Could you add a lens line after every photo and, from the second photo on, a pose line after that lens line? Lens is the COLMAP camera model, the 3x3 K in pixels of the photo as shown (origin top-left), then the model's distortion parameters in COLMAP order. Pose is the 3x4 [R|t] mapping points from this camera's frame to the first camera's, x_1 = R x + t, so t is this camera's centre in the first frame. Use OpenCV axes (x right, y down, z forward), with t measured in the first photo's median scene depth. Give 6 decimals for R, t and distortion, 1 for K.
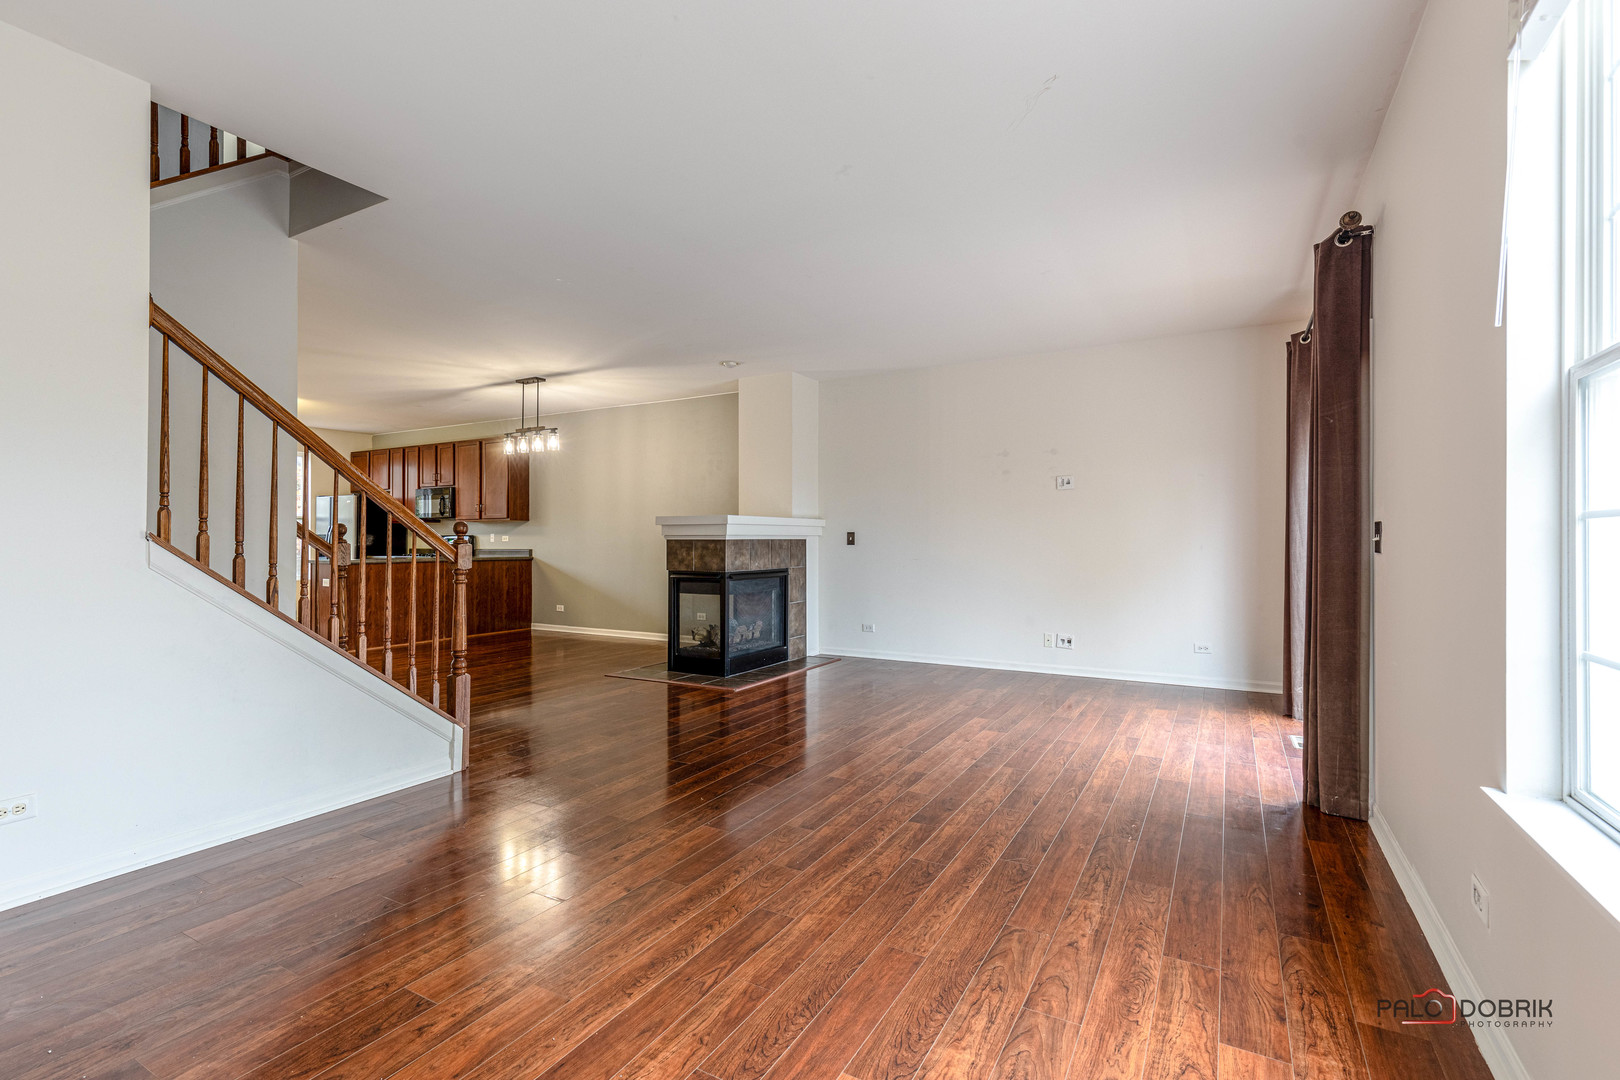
lens RADIAL K [[734.1, 0, 814.3], [0, 734.1, 533.1], [0, 0, 1]] dist [0.008410, -0.000987]
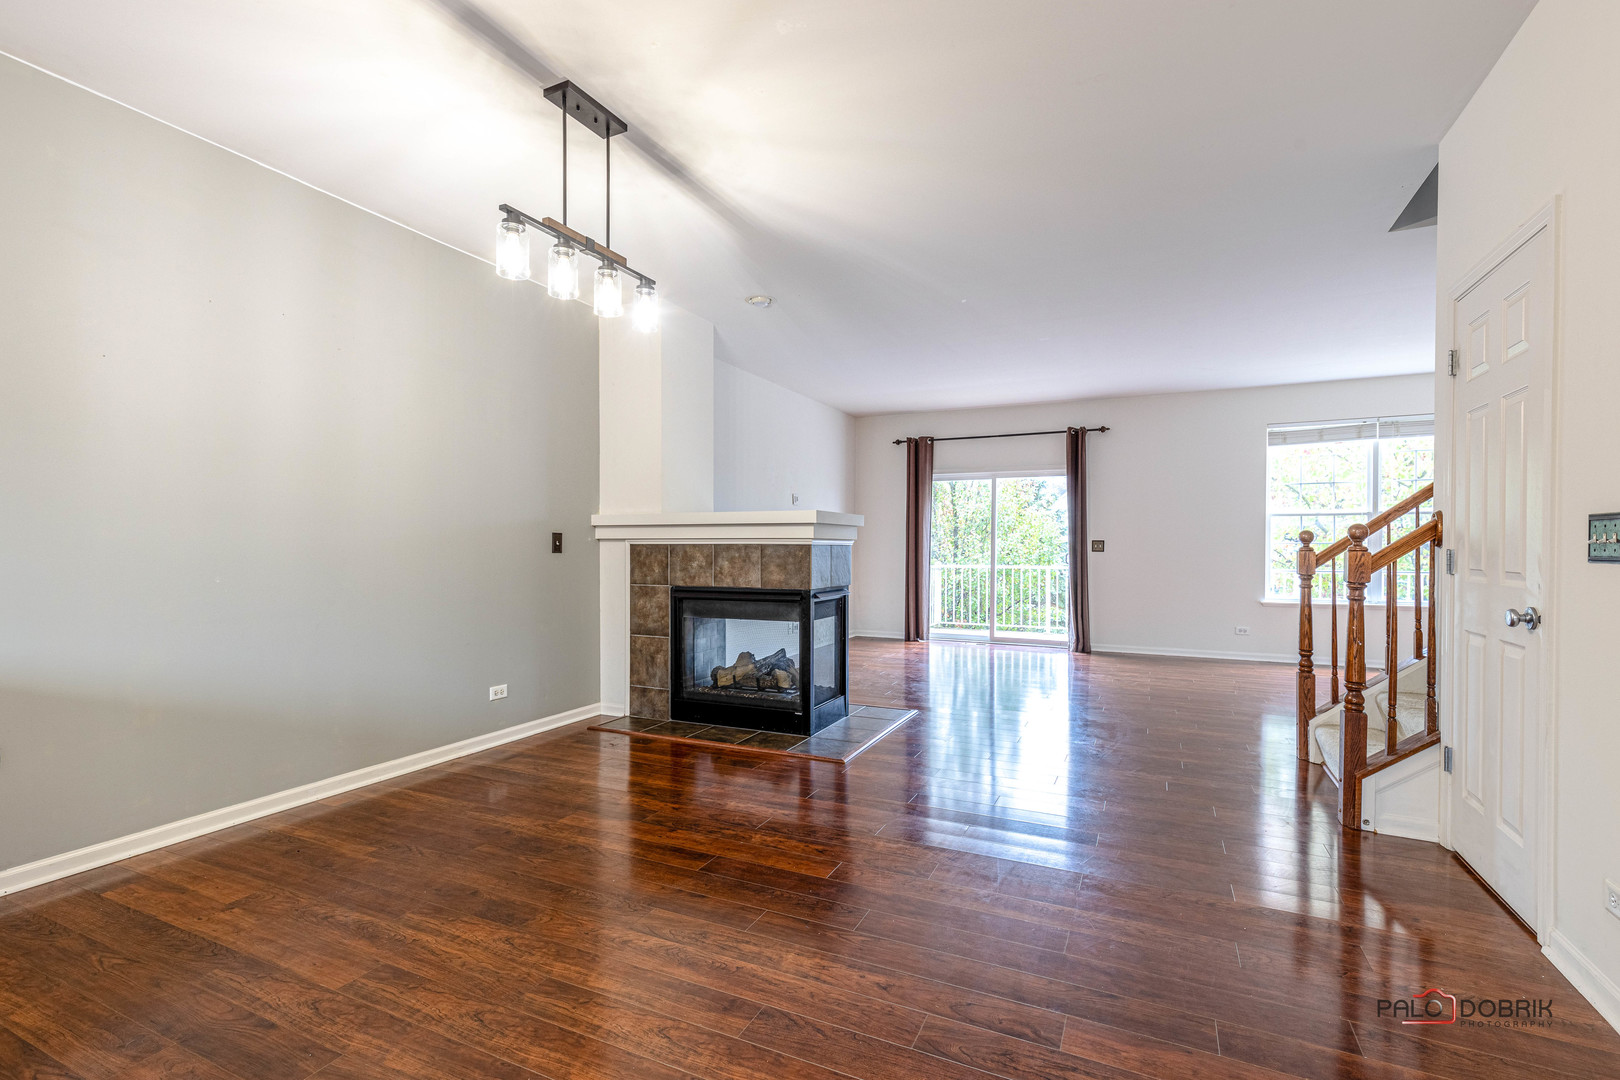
lens RADIAL K [[730.9, 0, 807.7], [0, 730.9, 549.9], [0, 0, 1]] dist [0.009478, -0.000304]
pose [[-0.068075, -0.006385, 0.997660, -0.788474], [-0.014979, 0.999873, 0.005377, 0.008791], [-0.997568, -0.014578, -0.068162, 0.944517]]
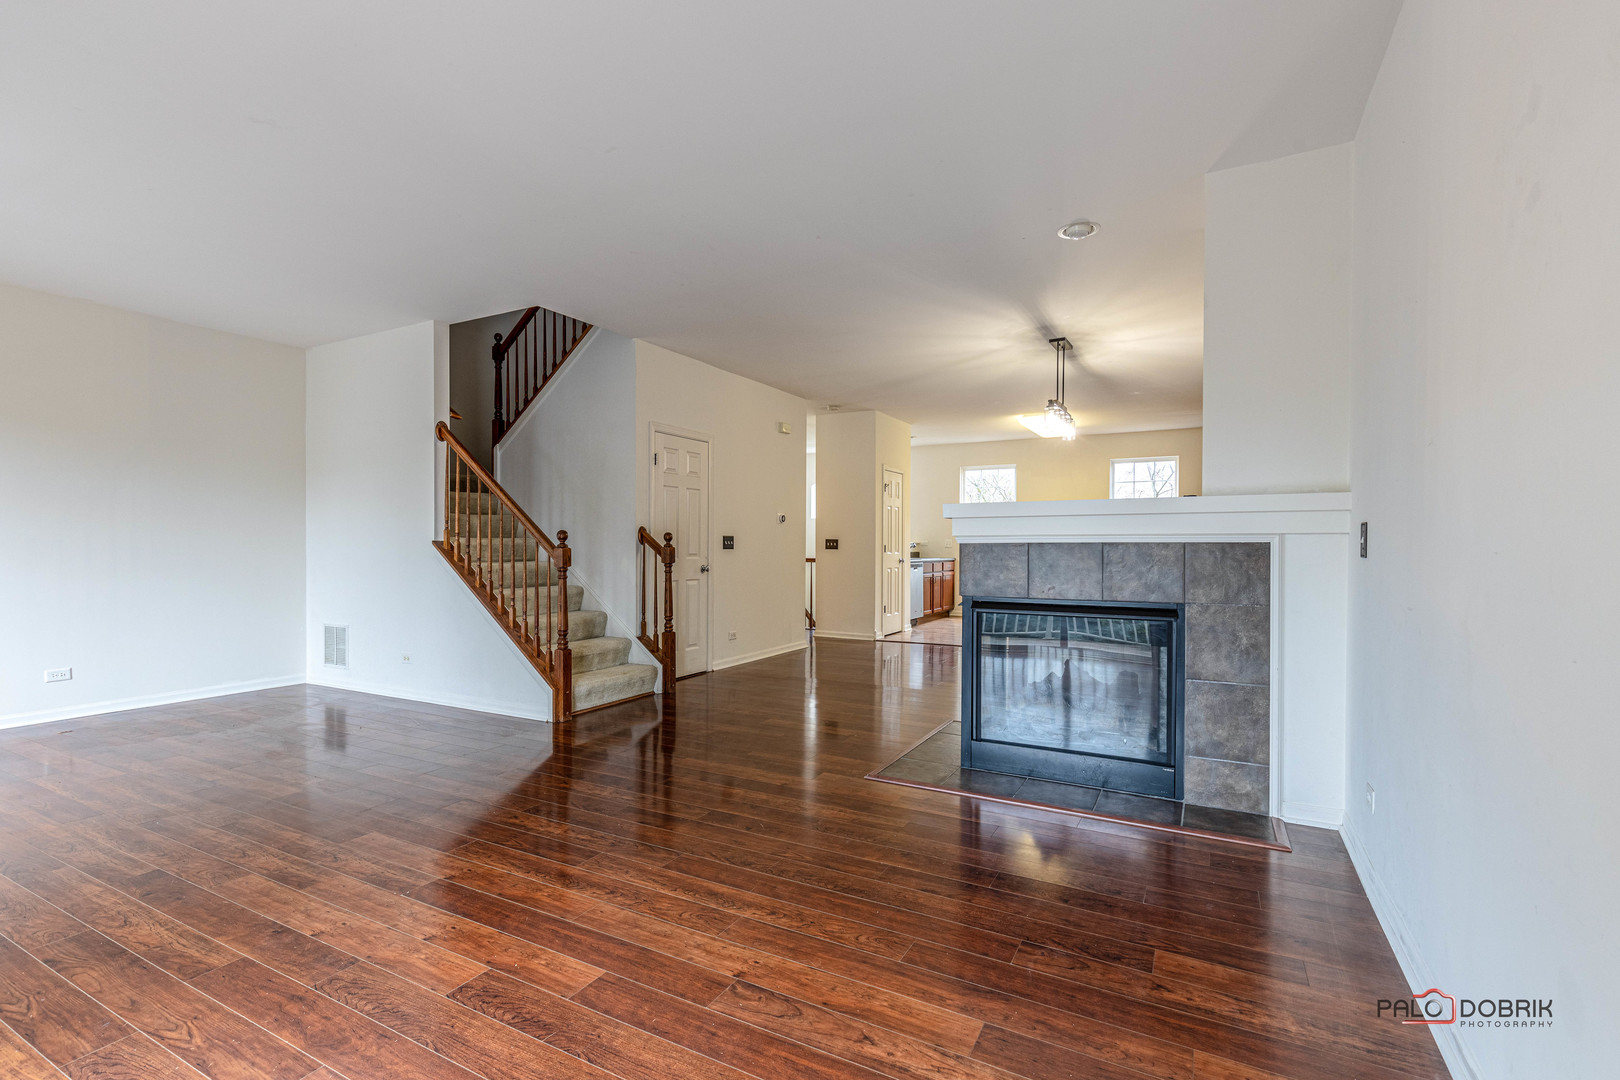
lens RADIAL K [[739.7, 0, 810.0], [0, 739.7, 540.0], [0, 0, 1]] dist [0.009281, -0.000056]
pose [[0.009024, -0.004463, -0.999949, 0.429497], [0.011052, 0.999929, -0.004363, 0.006246], [0.999898, -0.011013, 0.009073, 0.744703]]
